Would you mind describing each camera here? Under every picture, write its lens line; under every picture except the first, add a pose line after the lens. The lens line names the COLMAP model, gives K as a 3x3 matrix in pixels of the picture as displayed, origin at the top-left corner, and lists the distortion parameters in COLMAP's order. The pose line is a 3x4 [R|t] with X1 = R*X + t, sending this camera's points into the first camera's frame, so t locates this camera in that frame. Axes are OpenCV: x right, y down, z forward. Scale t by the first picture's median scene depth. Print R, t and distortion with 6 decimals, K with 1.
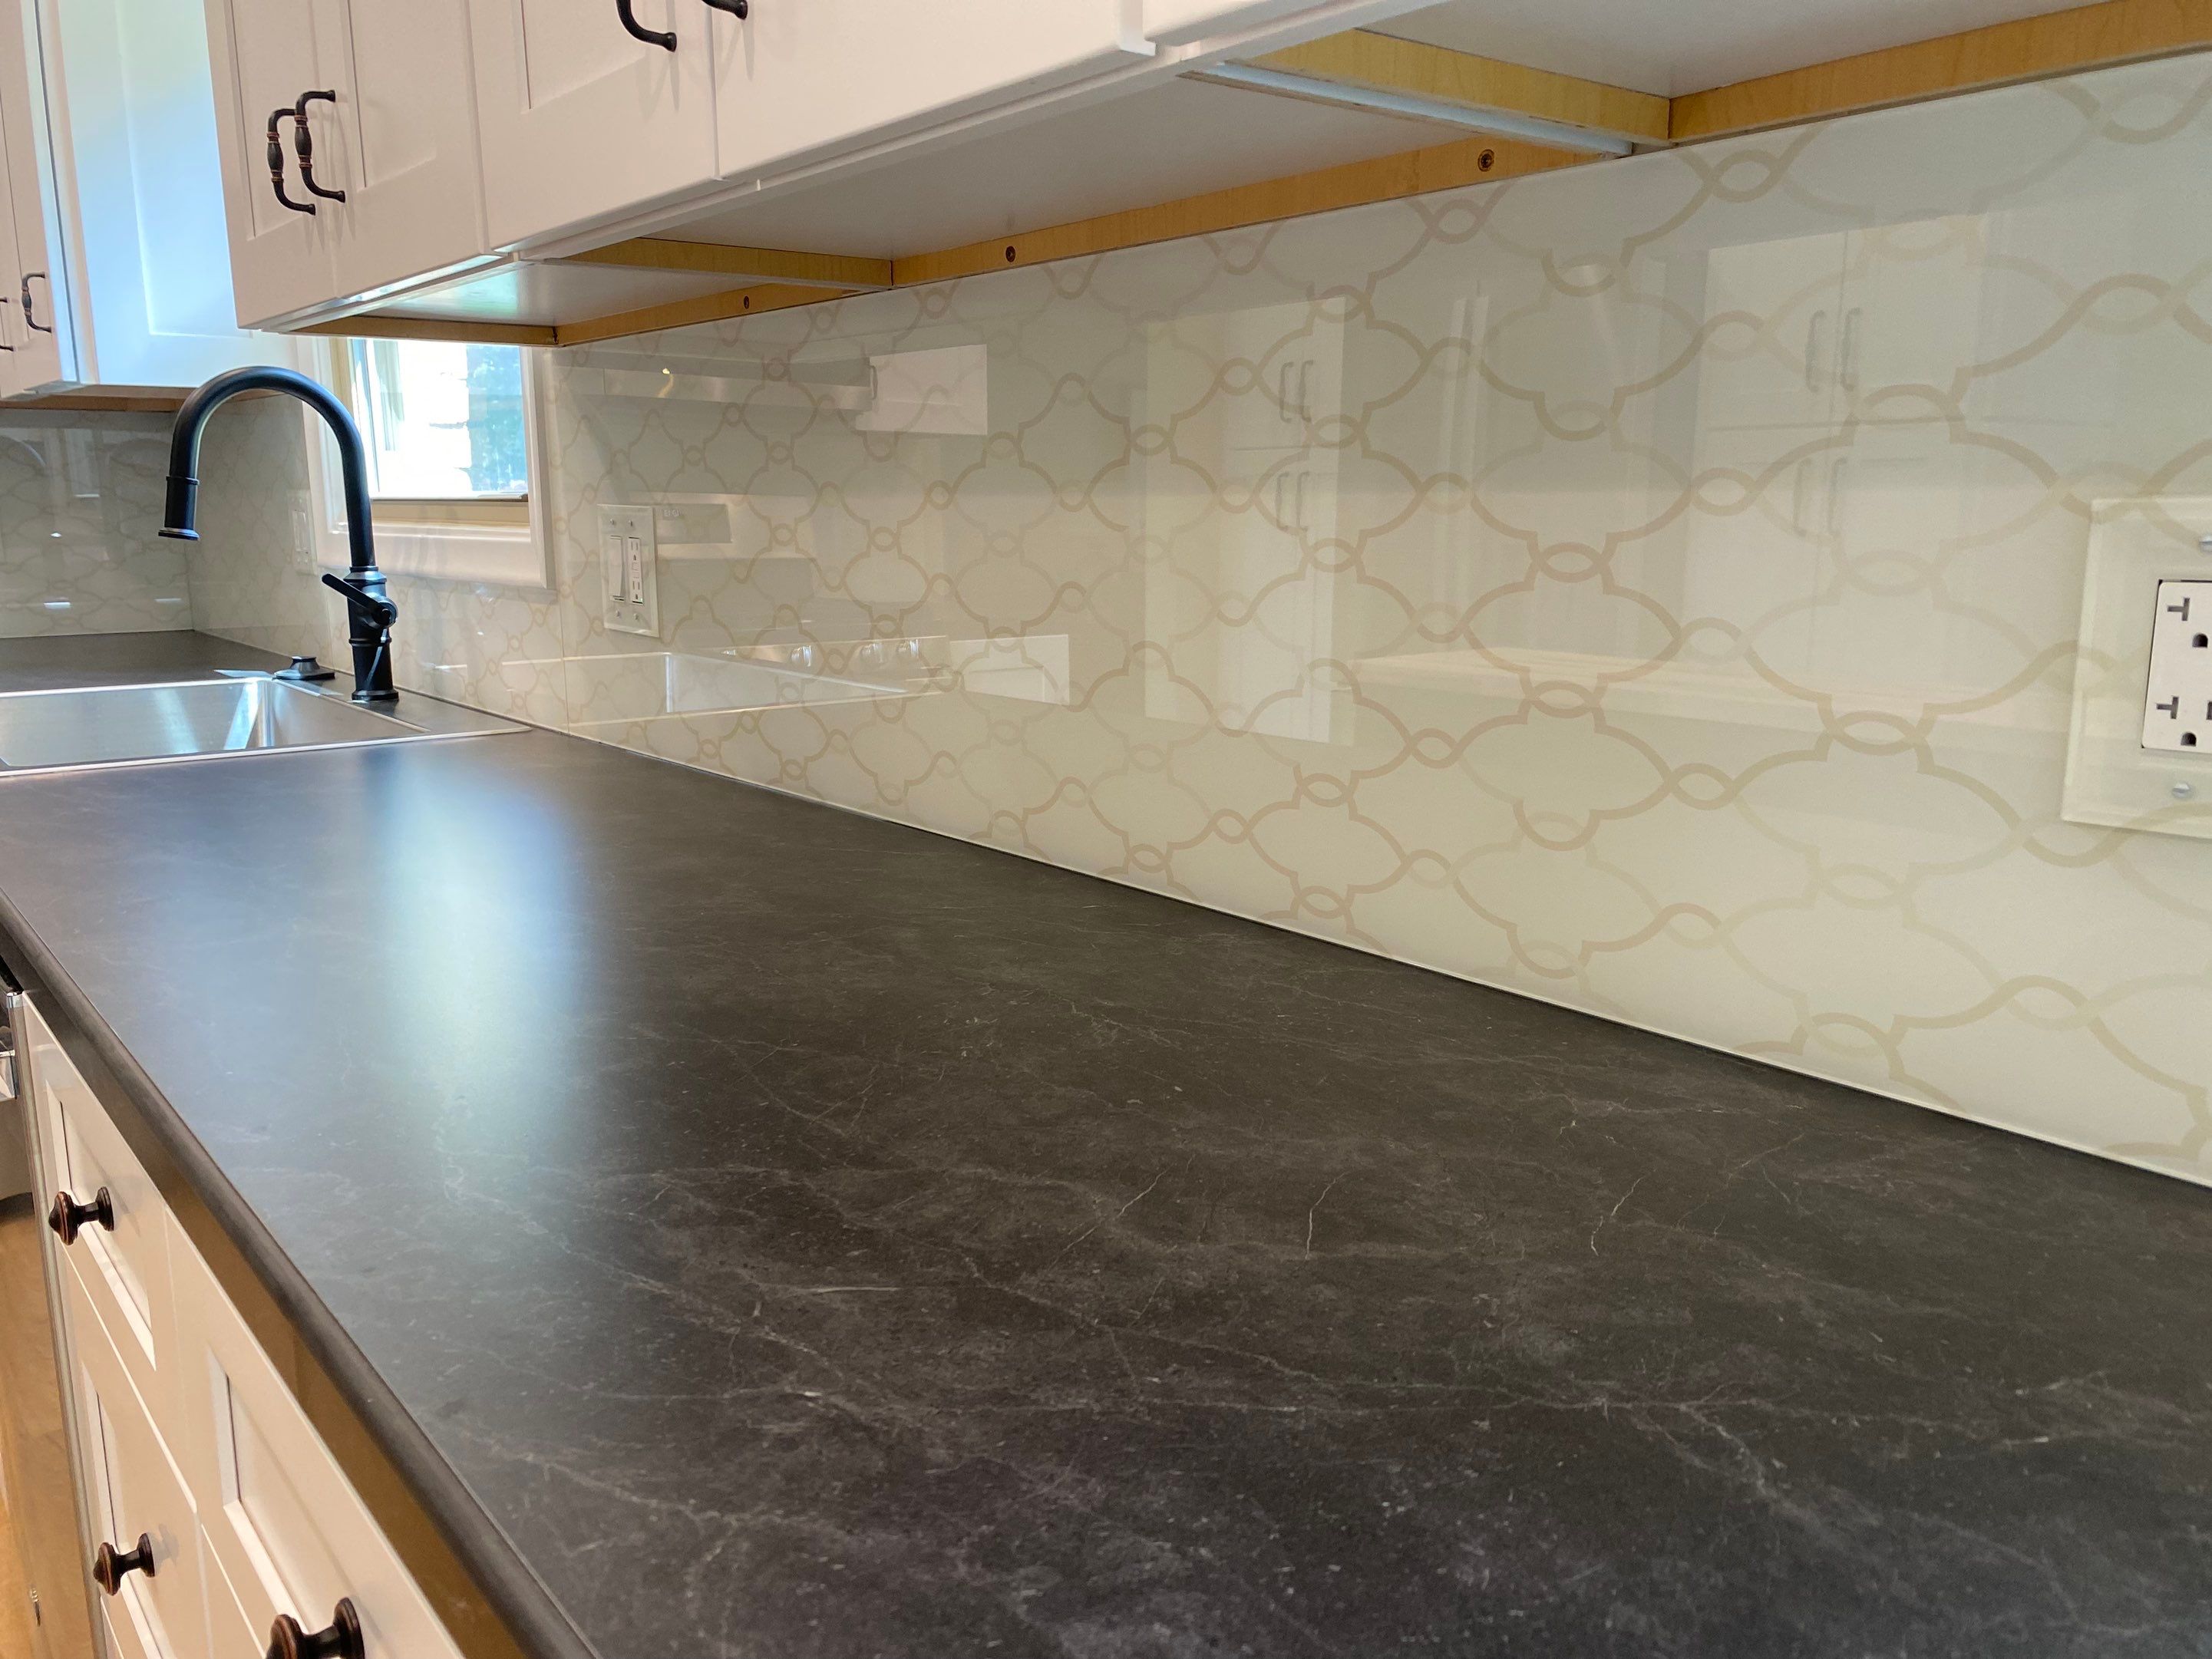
lens RADIAL K [[1690.2, 0, 1088.4], [0, 1690.2, 828.9], [0, 0, 1]] dist [0.048594, -0.056269]
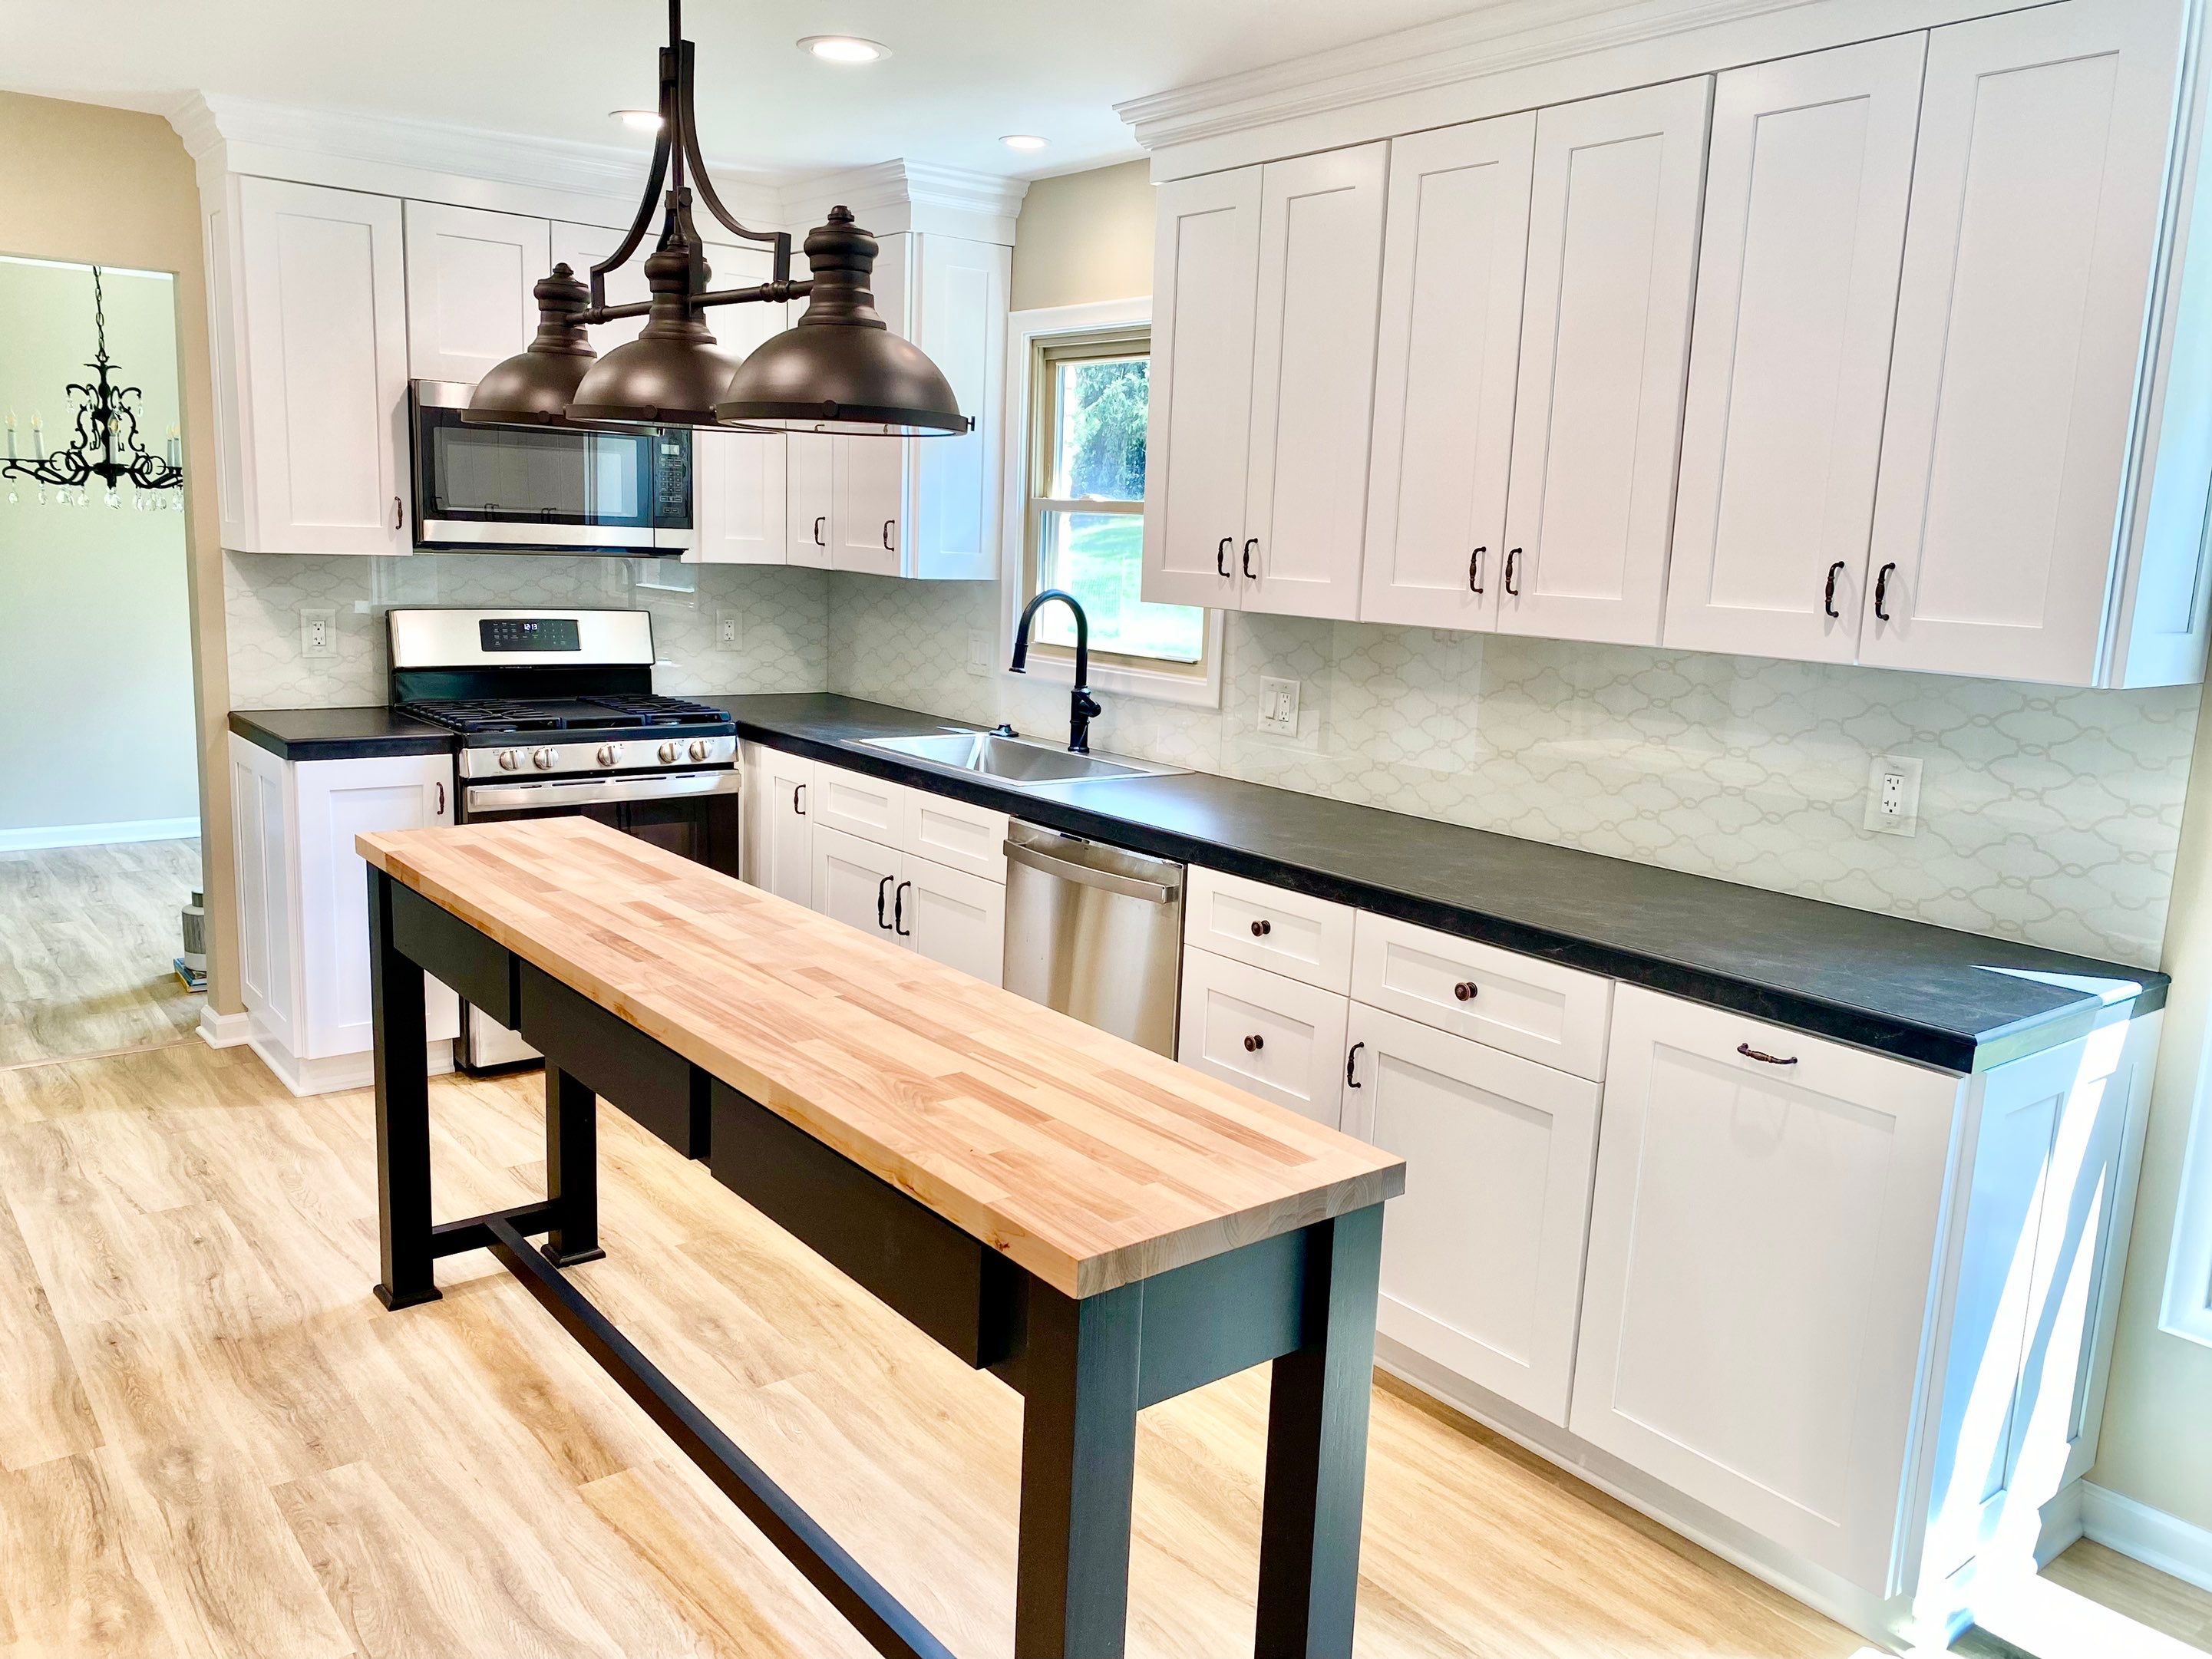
lens RADIAL K [[1690.2, 0, 1106.8], [0, 1690.2, 830.7], [0, 0, 1]] dist [0.048594, -0.056269]
pose [[0.999036, 0.042949, 0.009130, -0.871698], [-0.042823, 0.998991, -0.013542, 0.089489], [-0.009702, 0.013138, 0.999867, -2.086823]]
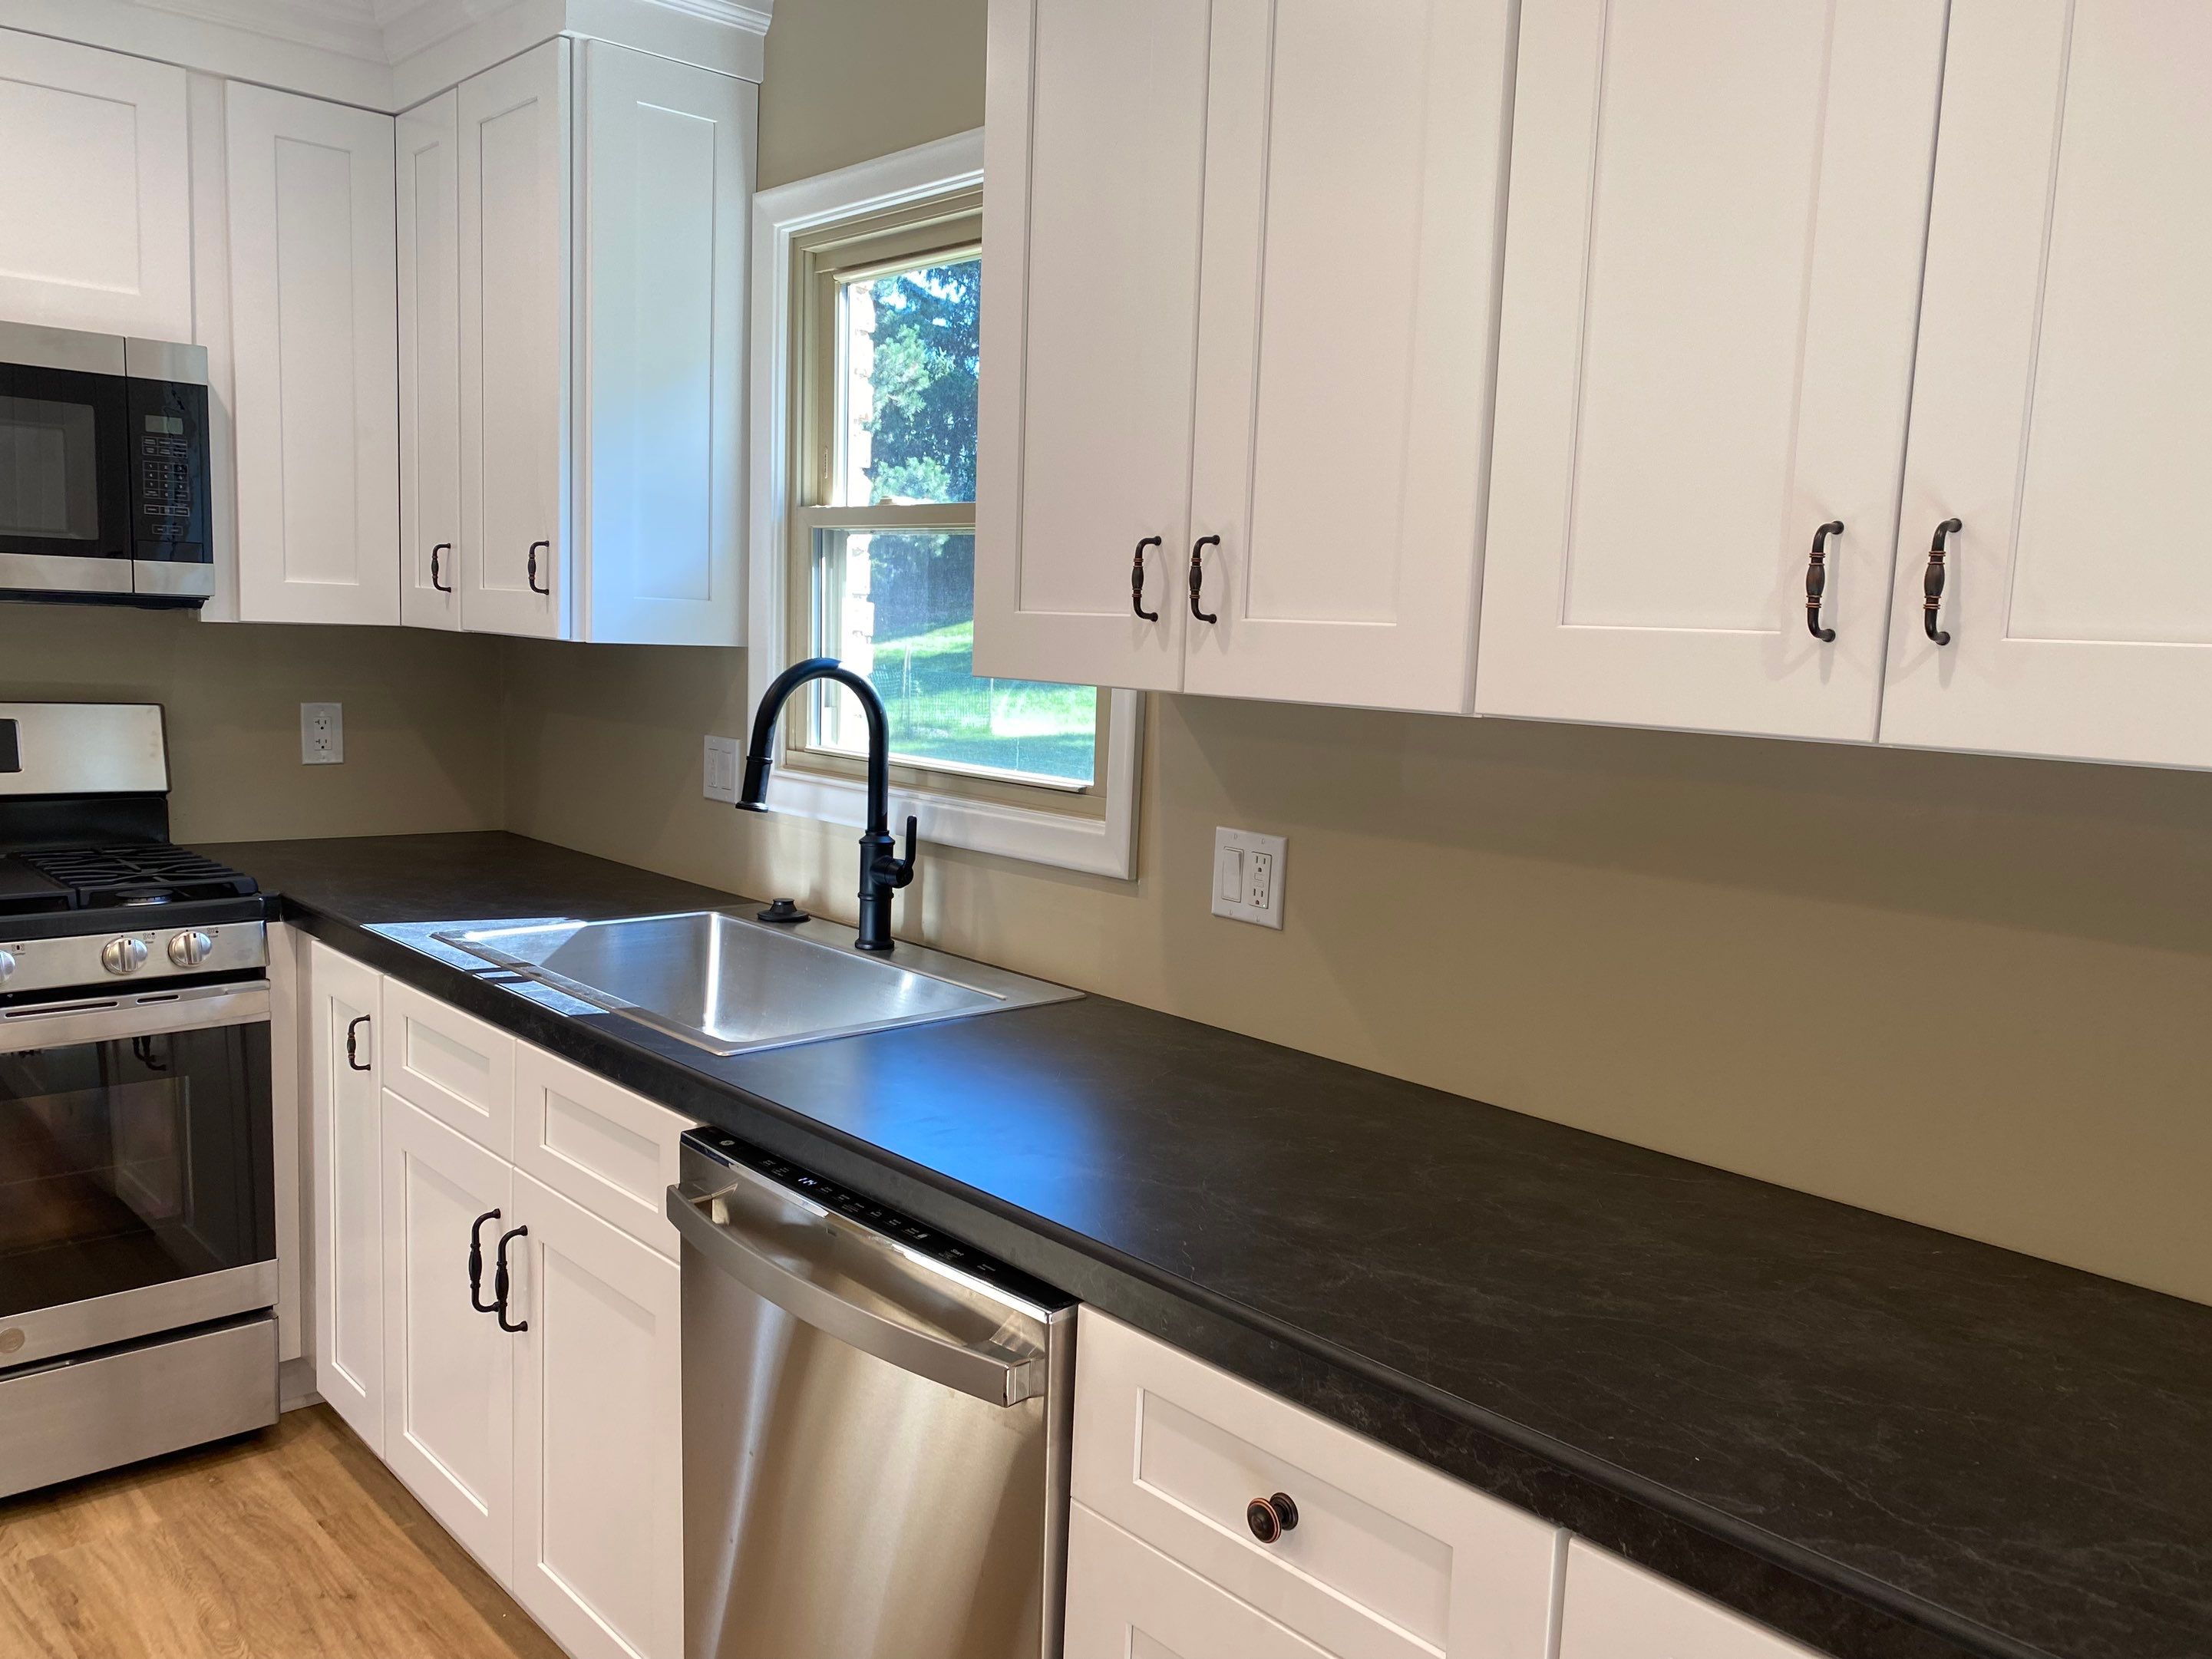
lens RADIAL K [[1690.2, 0, 1098.5], [0, 1690.2, 833.5], [0, 0, 1]] dist [0.048594, -0.056269]
pose [[0.996433, 0.033168, 0.077597, -0.785592], [-0.027838, 0.997243, -0.068789, -0.171124], [-0.079664, 0.066384, 0.994609, -0.235014]]
